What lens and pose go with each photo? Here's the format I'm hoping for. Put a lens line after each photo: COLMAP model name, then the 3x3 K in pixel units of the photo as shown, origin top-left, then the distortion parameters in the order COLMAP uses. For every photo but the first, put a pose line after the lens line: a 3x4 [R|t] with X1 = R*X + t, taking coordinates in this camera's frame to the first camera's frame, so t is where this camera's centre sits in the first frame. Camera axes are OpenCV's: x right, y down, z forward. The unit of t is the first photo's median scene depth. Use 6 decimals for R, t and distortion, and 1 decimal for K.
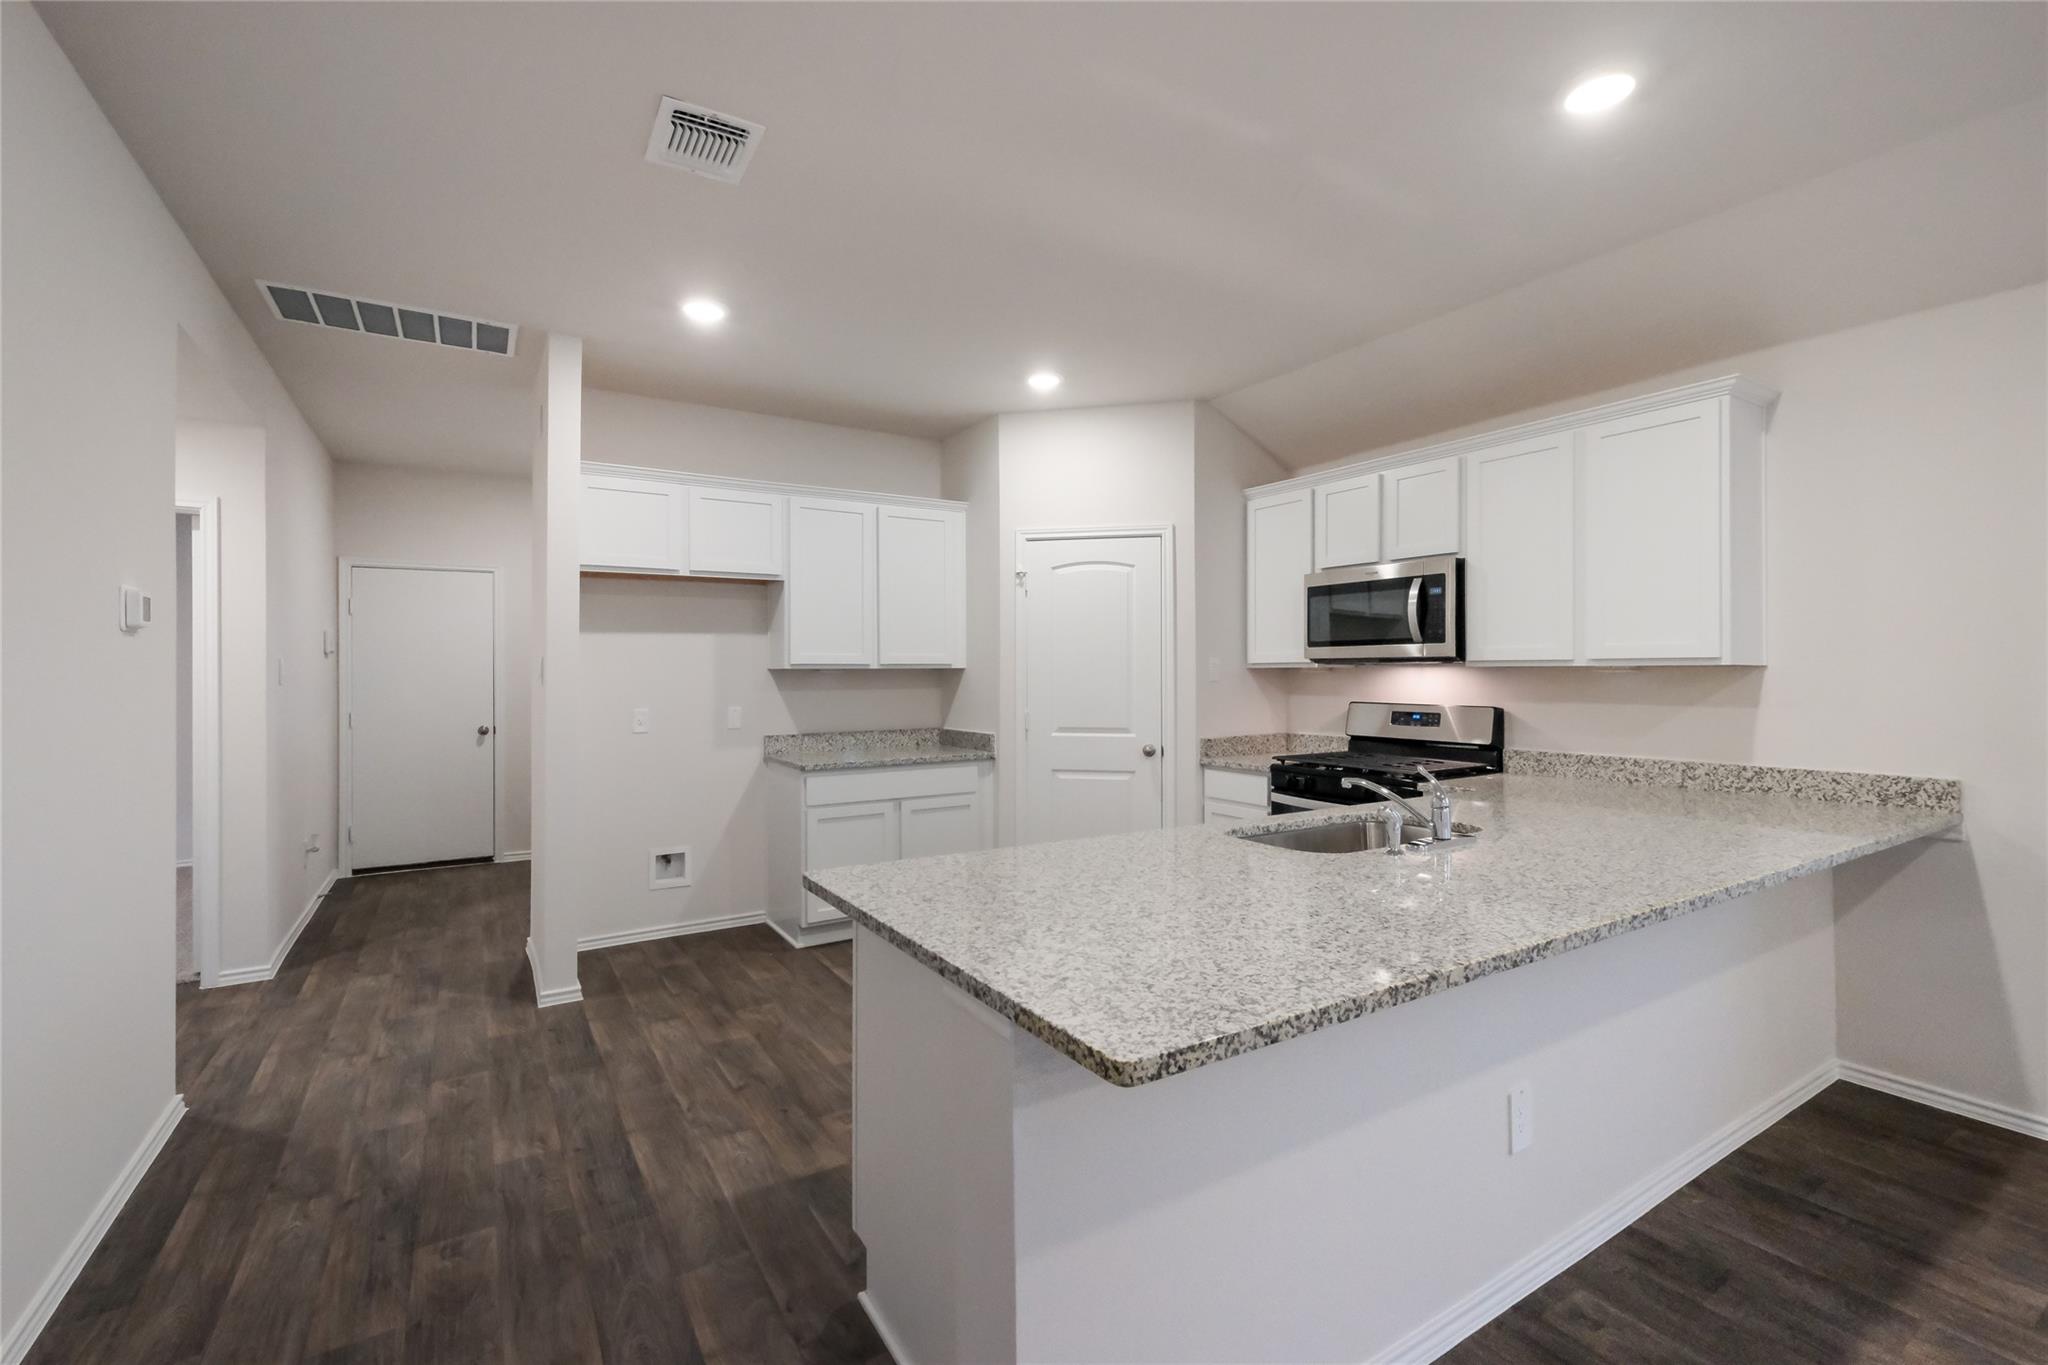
lens RADIAL K [[878.9, 0, 1025.7], [0, 878.9, 673.5], [0, 0, 1]] dist [0.000750, -0.000251]
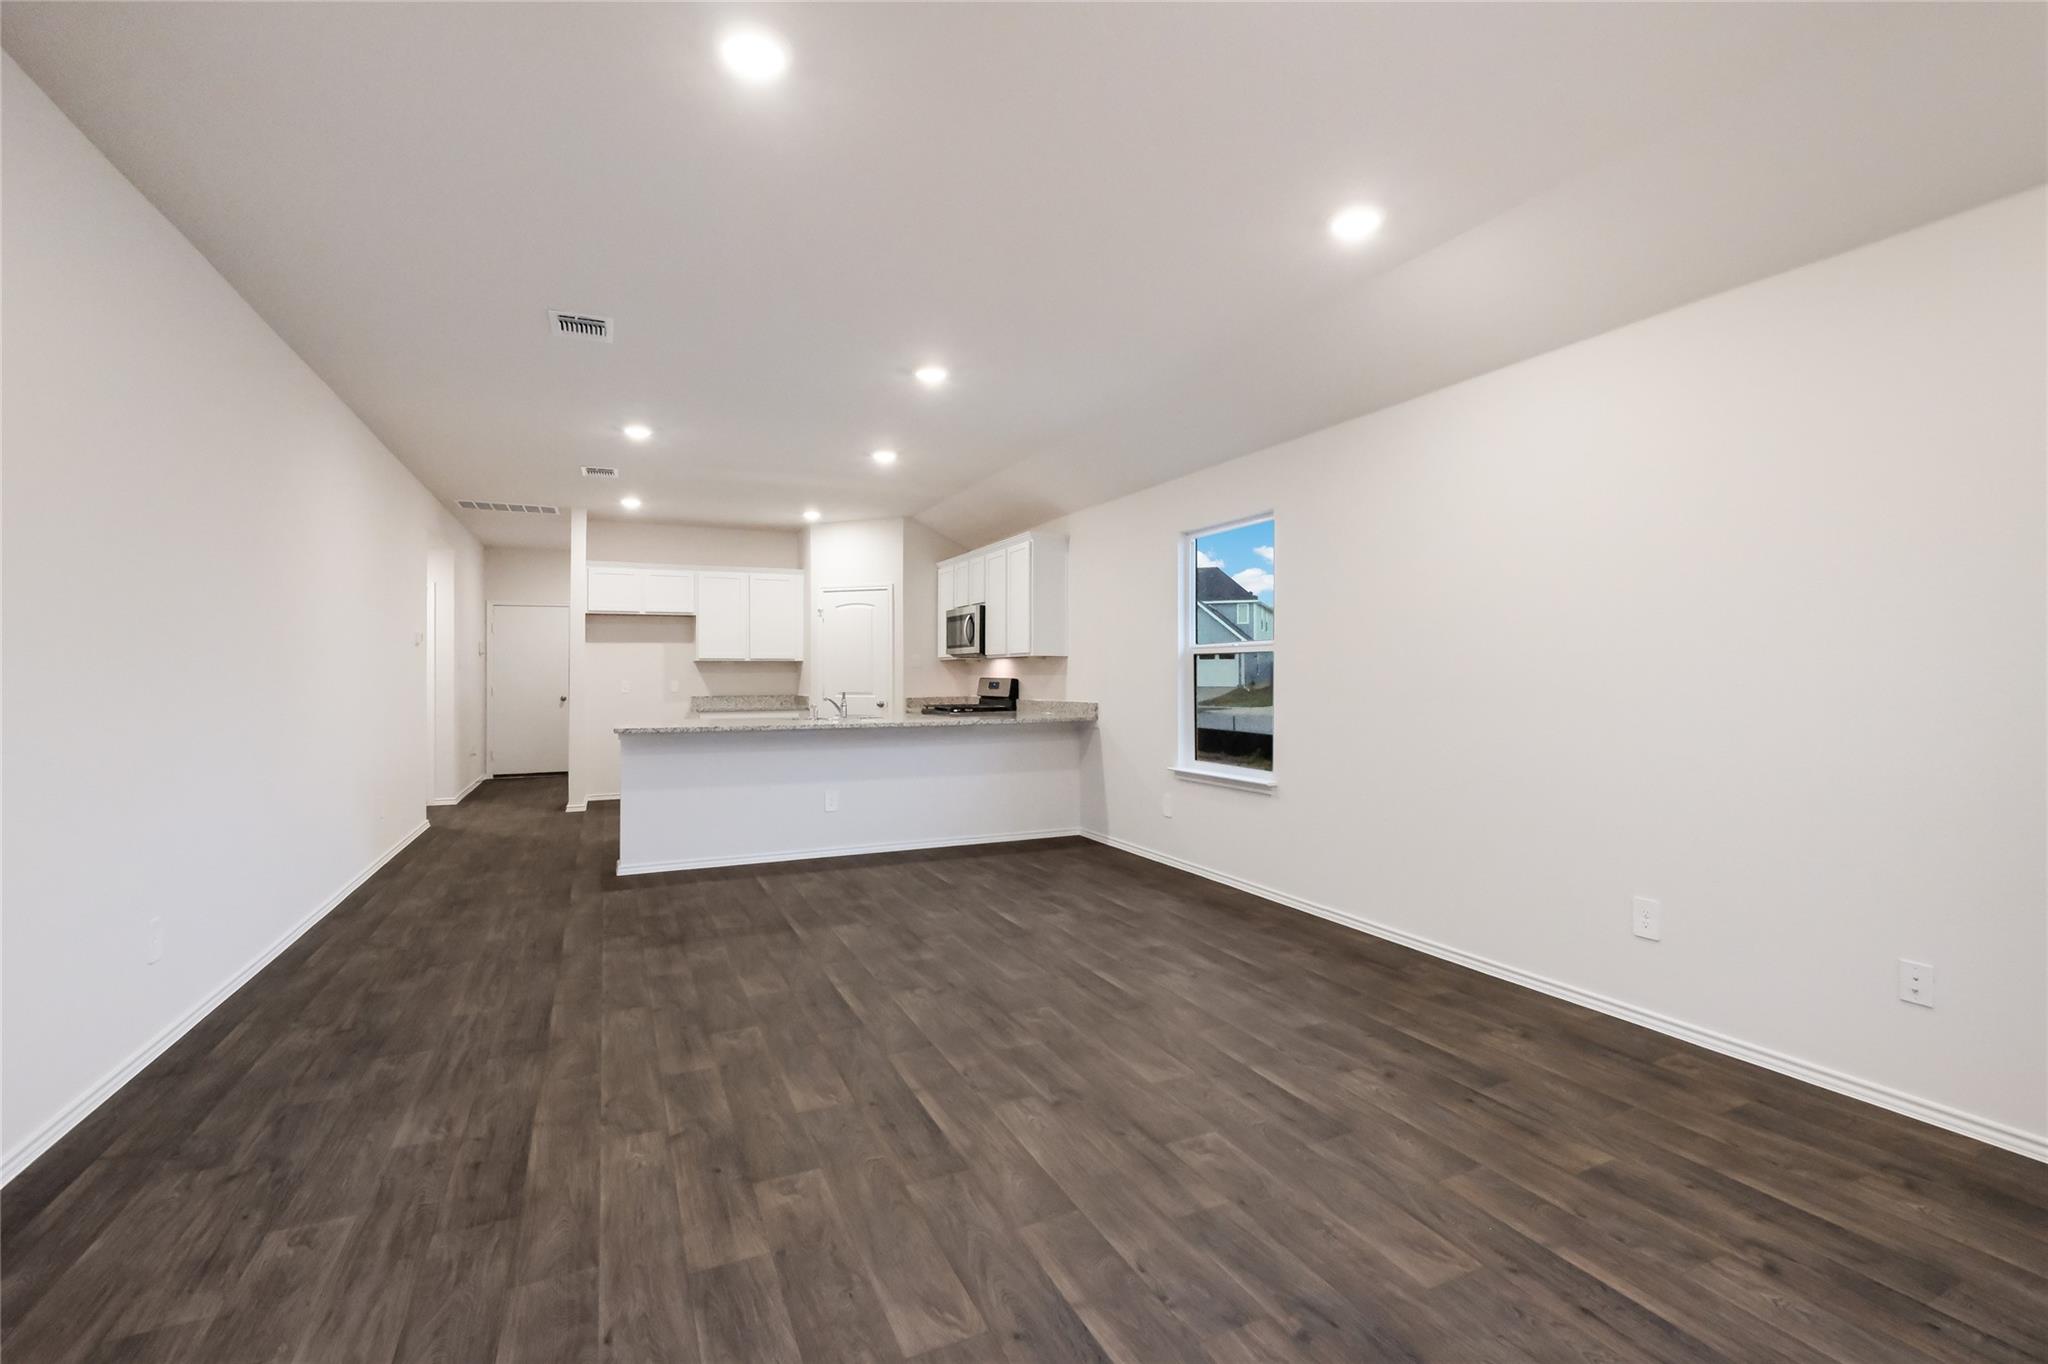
lens RADIAL K [[905.4, 0, 986.9], [0, 905.4, 677.1], [0, 0, 1]] dist [0.062391, -0.000095]
pose [[0.985434, 0.002222, -0.170046, 0.754615], [-0.003161, 0.999981, -0.005249, 0.042564], [0.170031, 0.005710, 0.985422, -0.942936]]
